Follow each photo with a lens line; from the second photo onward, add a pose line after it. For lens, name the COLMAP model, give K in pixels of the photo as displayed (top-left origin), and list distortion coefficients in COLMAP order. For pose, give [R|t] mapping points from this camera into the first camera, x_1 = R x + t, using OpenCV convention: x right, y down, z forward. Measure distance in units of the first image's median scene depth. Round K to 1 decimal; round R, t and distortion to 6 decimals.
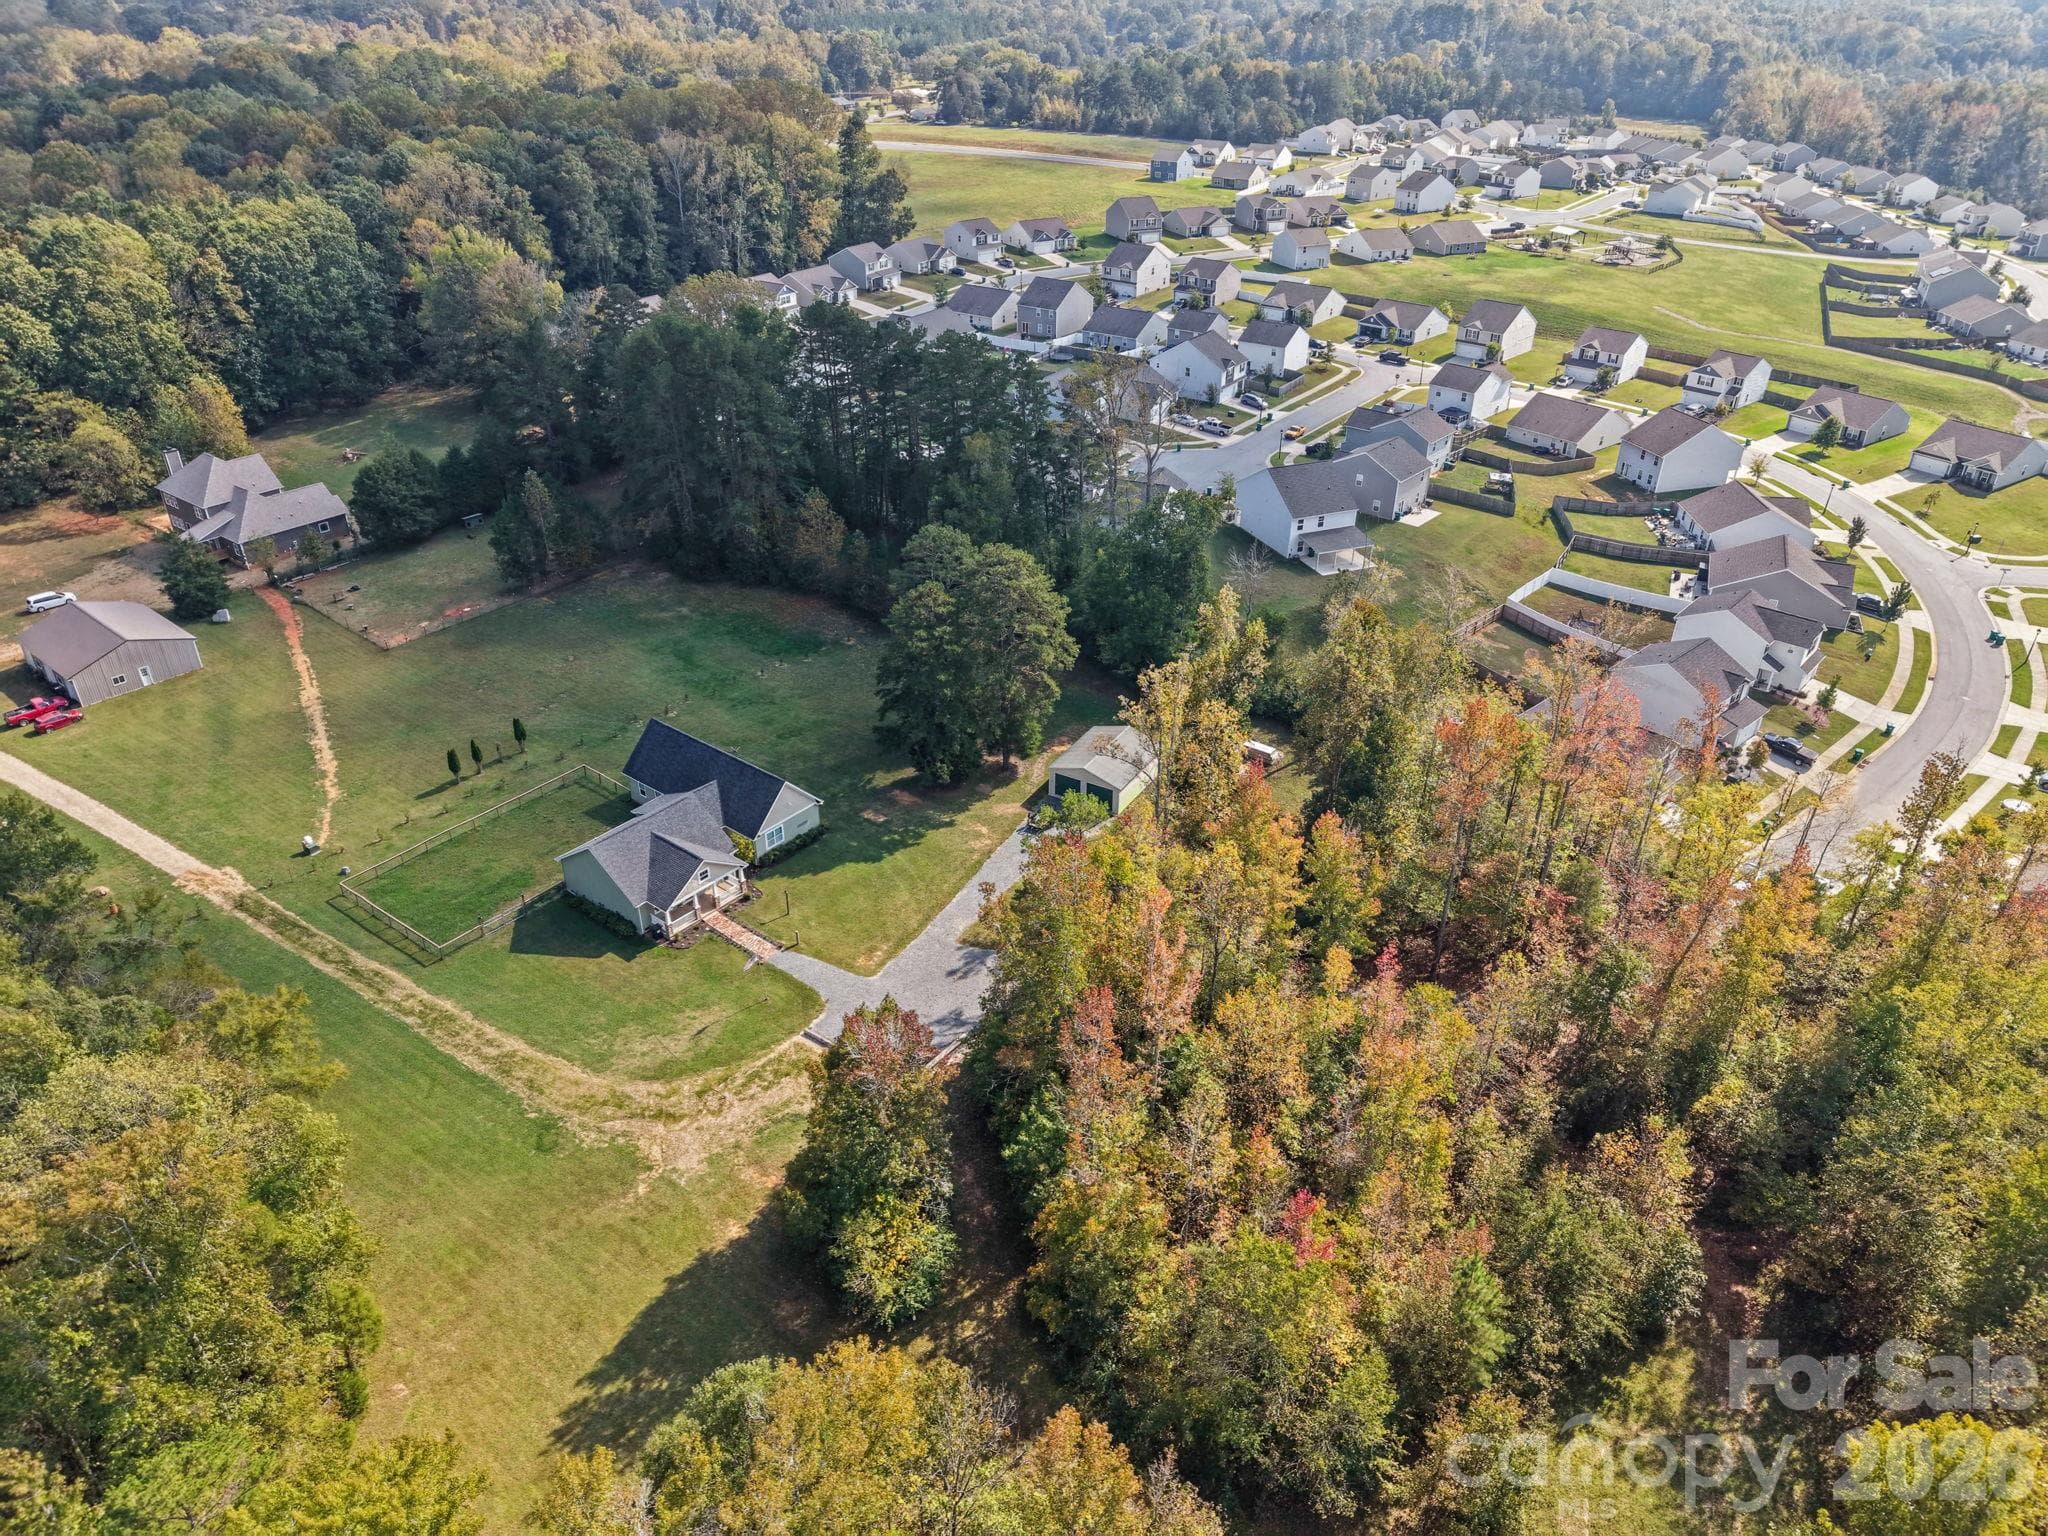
lens RADIAL K [[1378.2, 0, 1018.3], [0, 1378.2, 736.5], [0, 0, 1]] dist [0.064734, -0.086869]
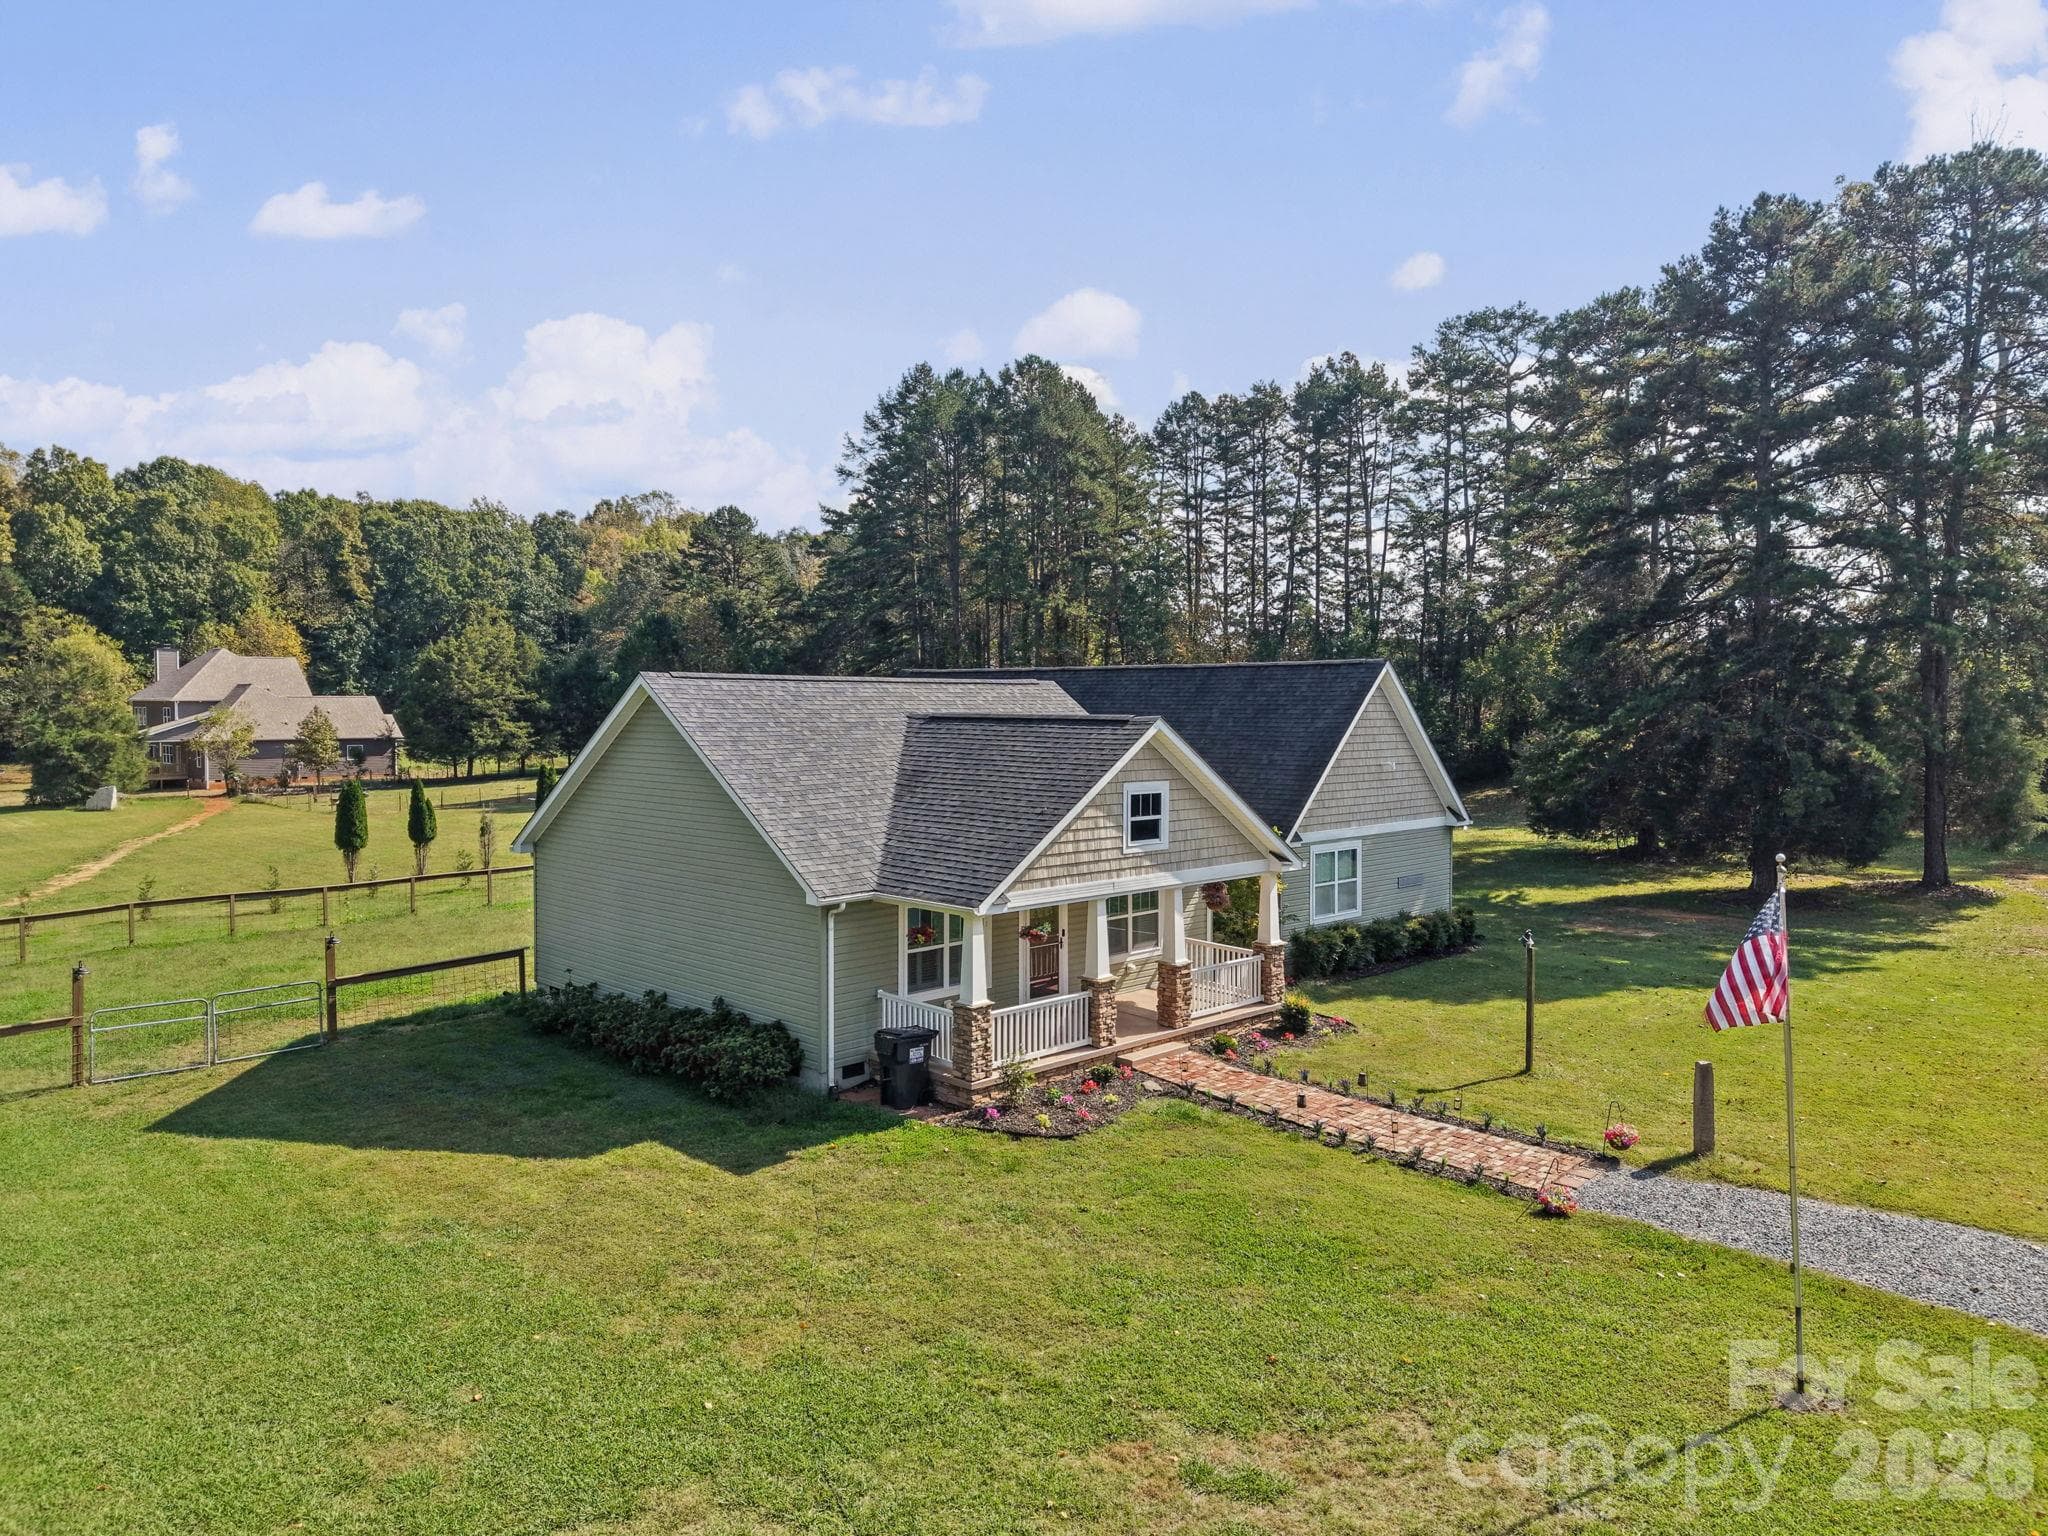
lens RADIAL K [[1375.7, 0, 1010.1], [0, 1375.7, 677.8], [0, 0, 1]] dist [0.018312, -0.000682]
pose [[0.992618, -0.004344, -0.121207, -0.211455], [-0.058458, 0.858481, -0.509502, 0.181128], [0.106267, 0.512826, 0.851890, 0.769355]]
